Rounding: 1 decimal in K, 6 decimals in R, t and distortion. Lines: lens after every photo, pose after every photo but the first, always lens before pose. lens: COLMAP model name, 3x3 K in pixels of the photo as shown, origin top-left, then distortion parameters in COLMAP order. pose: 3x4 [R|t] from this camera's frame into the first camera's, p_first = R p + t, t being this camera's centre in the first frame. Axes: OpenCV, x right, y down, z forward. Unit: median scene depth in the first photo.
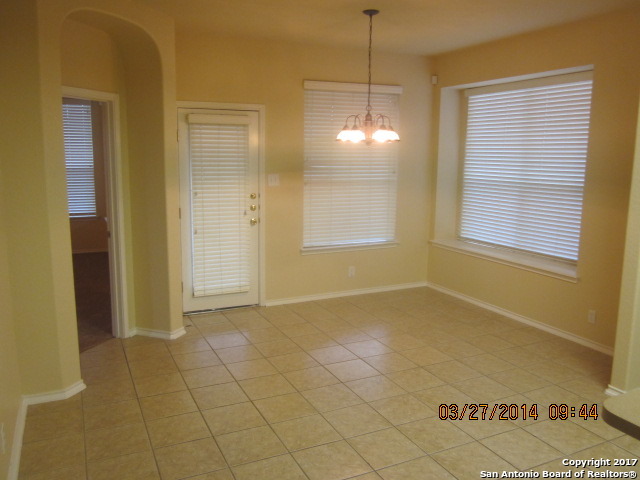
lens RADIAL K [[535.1, 0, 318.2], [0, 535.1, 233.0], [0, 0, 1]] dist [-0.031512, 0.001699]
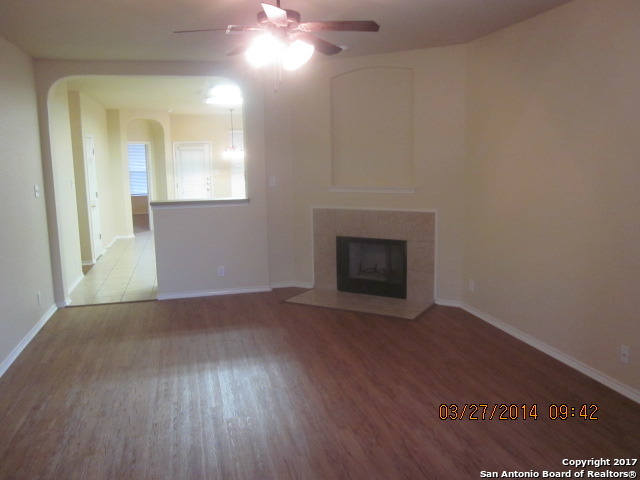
lens RADIAL K [[535.1, 0, 320.7], [0, 535.1, 240.4], [0, 0, 1]] dist [-0.031512, 0.001699]
pose [[0.977671, 0.005391, -0.210072, 0.881009], [-0.004594, 0.999980, 0.004282, 0.196640], [0.210091, -0.003221, 0.977677, -1.253503]]
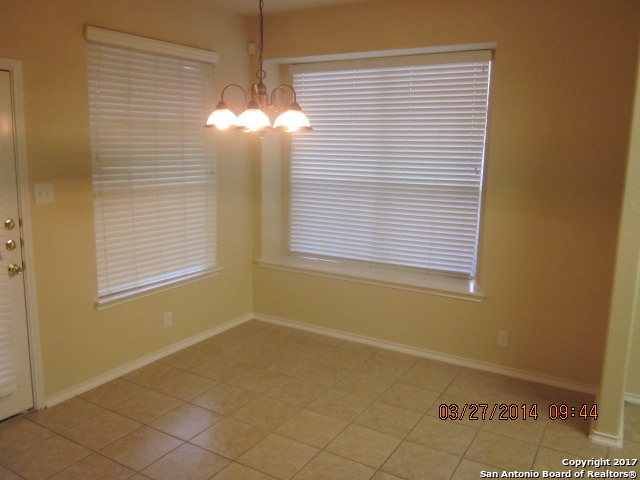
lens RADIAL K [[535.1, 0, 316.6], [0, 535.1, 235.4], [0, 0, 1]] dist [-0.031512, 0.001699]
pose [[0.832711, -0.088122, 0.546650, -0.155526], [0.075515, 0.996104, 0.045543, -0.057521], [-0.548534, 0.003356, 0.836122, 0.356410]]
